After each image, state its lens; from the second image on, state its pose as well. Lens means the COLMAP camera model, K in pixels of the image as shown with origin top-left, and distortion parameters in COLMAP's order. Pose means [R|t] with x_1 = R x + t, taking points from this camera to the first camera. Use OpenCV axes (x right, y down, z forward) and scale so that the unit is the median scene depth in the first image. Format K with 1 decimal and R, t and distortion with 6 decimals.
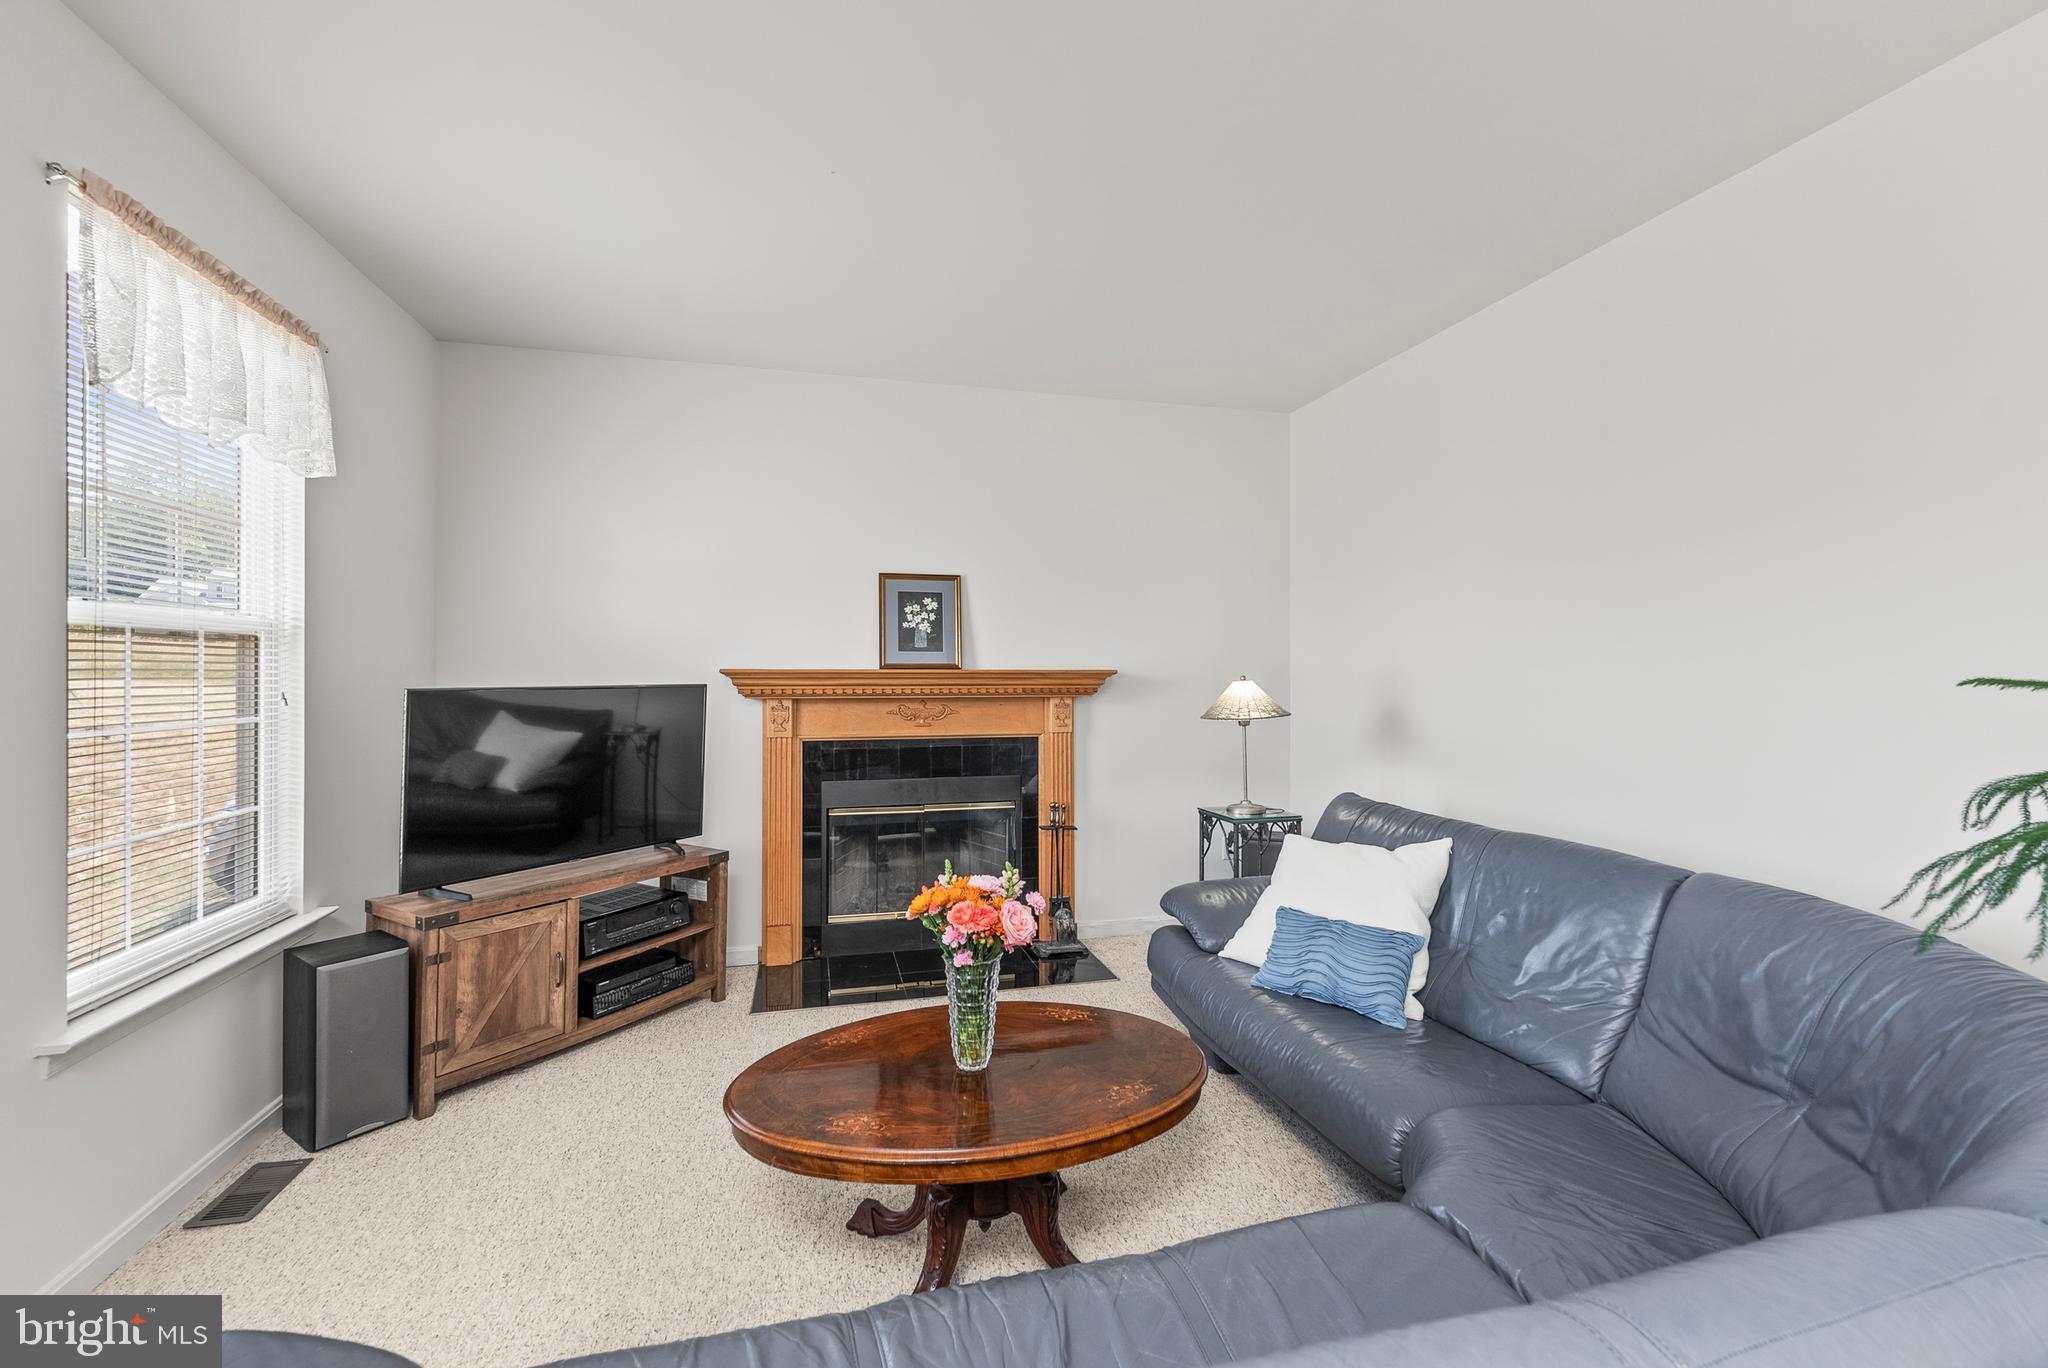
lens RADIAL K [[846.2, 0, 1027.9], [0, 846.2, 674.3], [0, 0, 1]] dist [0.000944, -0.000784]
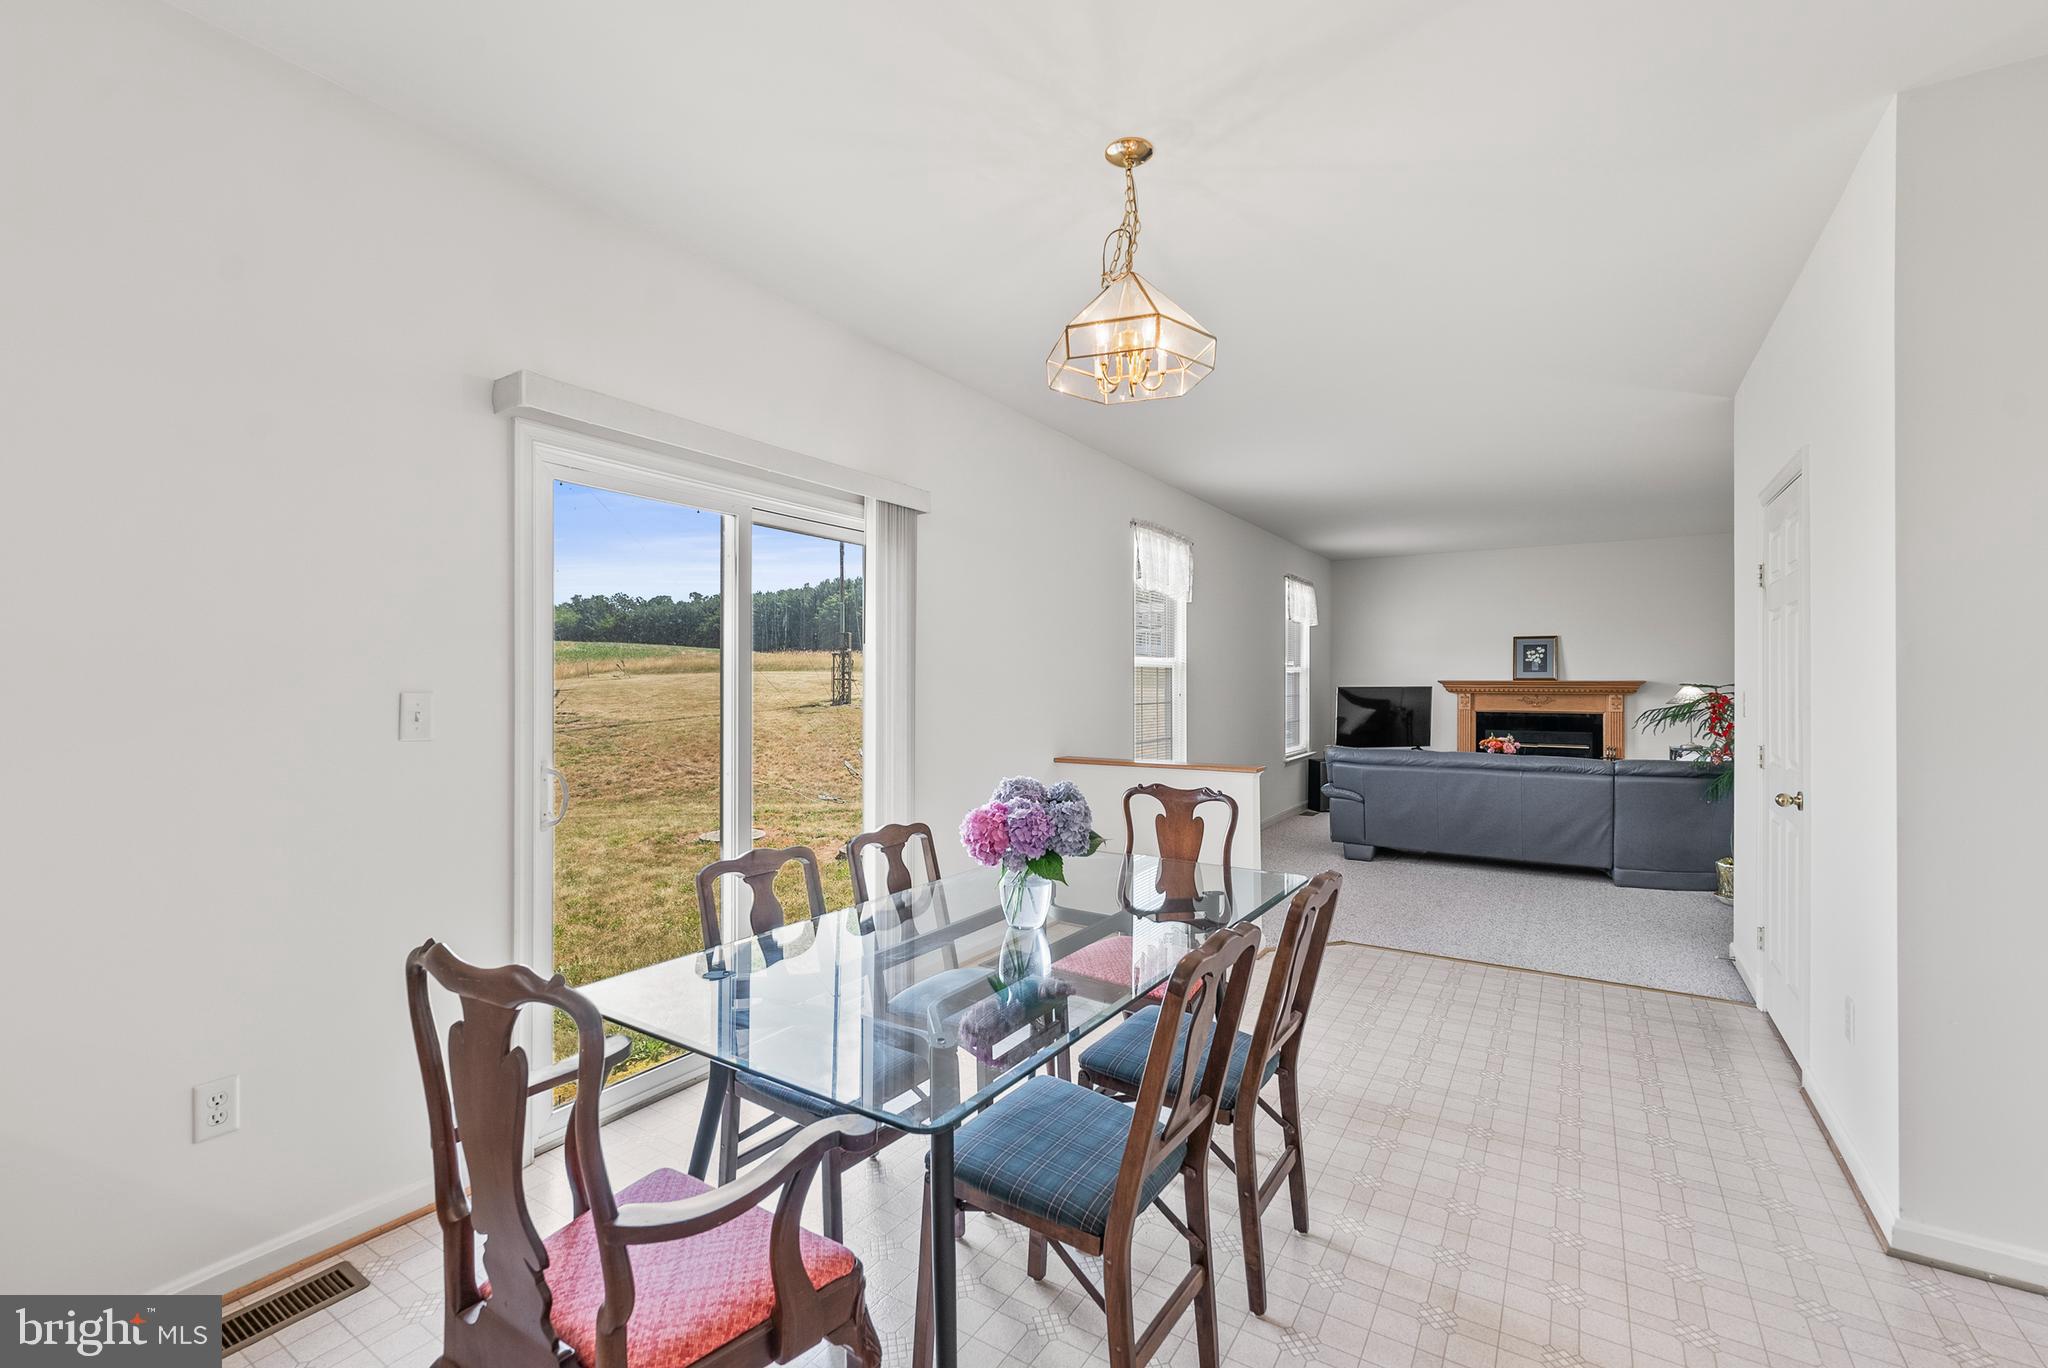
lens RADIAL K [[846.2, 0, 1036.7], [0, 846.2, 683.3], [0, 0, 1]] dist [0.000944, -0.000784]
pose [[0.676908, 0.003535, -0.736059, 0.599256], [-0.000334, 0.999990, 0.004495, -0.007823], [0.736067, -0.002797, 0.676903, -1.389582]]
